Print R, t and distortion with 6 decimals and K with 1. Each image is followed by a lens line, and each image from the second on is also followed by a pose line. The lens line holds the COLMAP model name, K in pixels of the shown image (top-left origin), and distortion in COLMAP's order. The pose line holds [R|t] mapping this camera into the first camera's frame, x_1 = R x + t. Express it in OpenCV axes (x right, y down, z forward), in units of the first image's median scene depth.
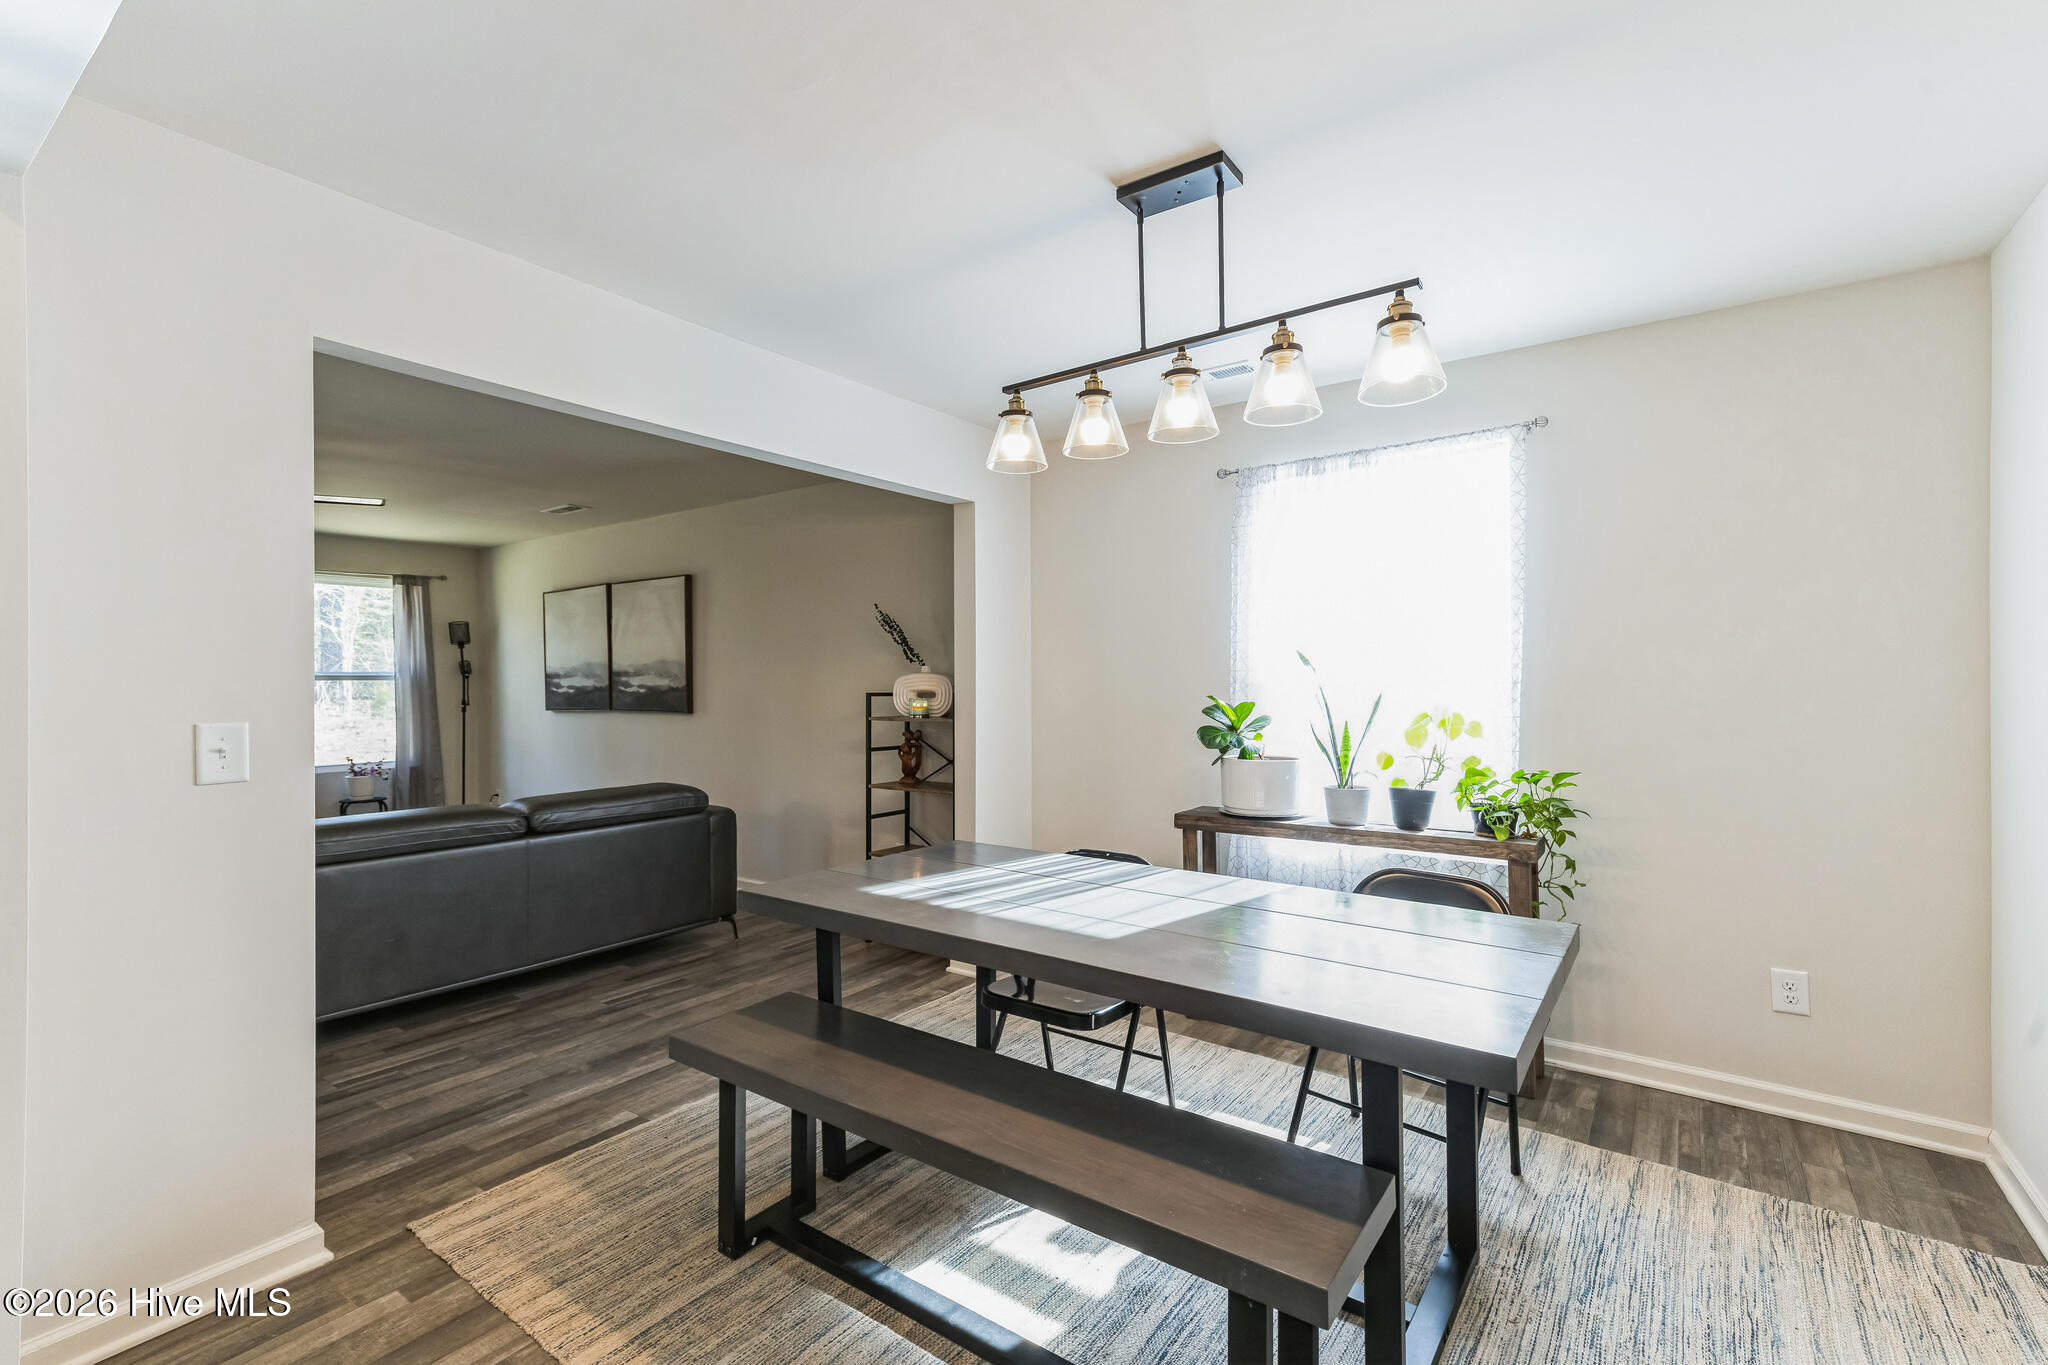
lens RADIAL K [[907.3, 0, 1019.7], [0, 907.3, 683.0], [0, 0, 1]] dist [0.002682, 0.000520]
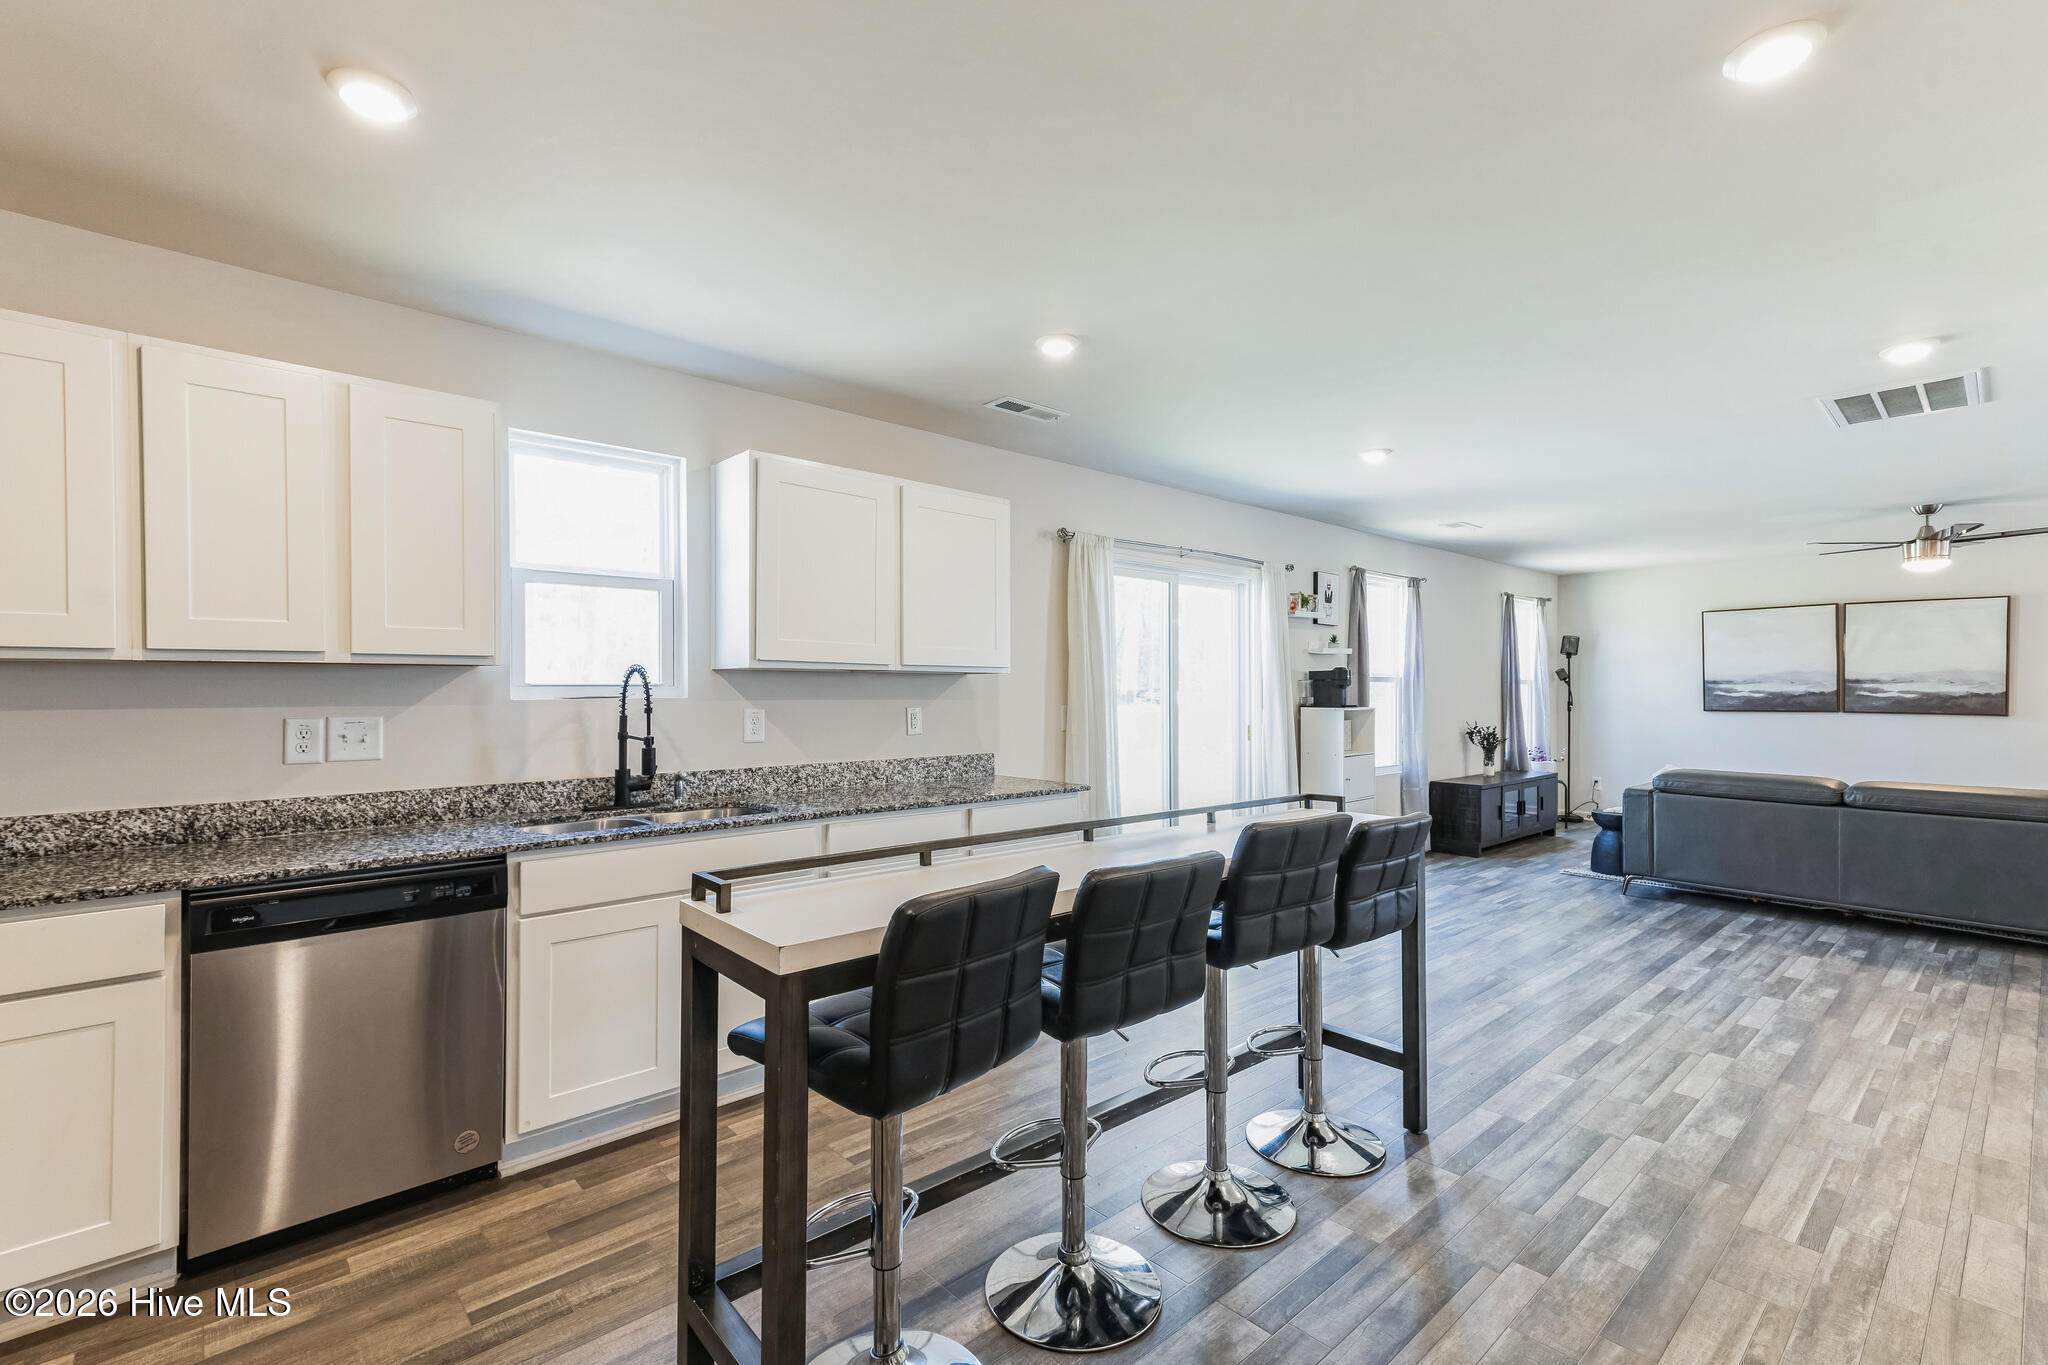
lens RADIAL K [[907.3, 0, 1034.9], [0, 907.3, 682.5], [0, 0, 1]] dist [0.002682, 0.000520]
pose [[0.977130, 0.009574, -0.212427, -1.071465], [-0.011270, 0.999914, -0.006778, 0.010403], [0.212344, 0.009017, 0.977153, -0.340433]]
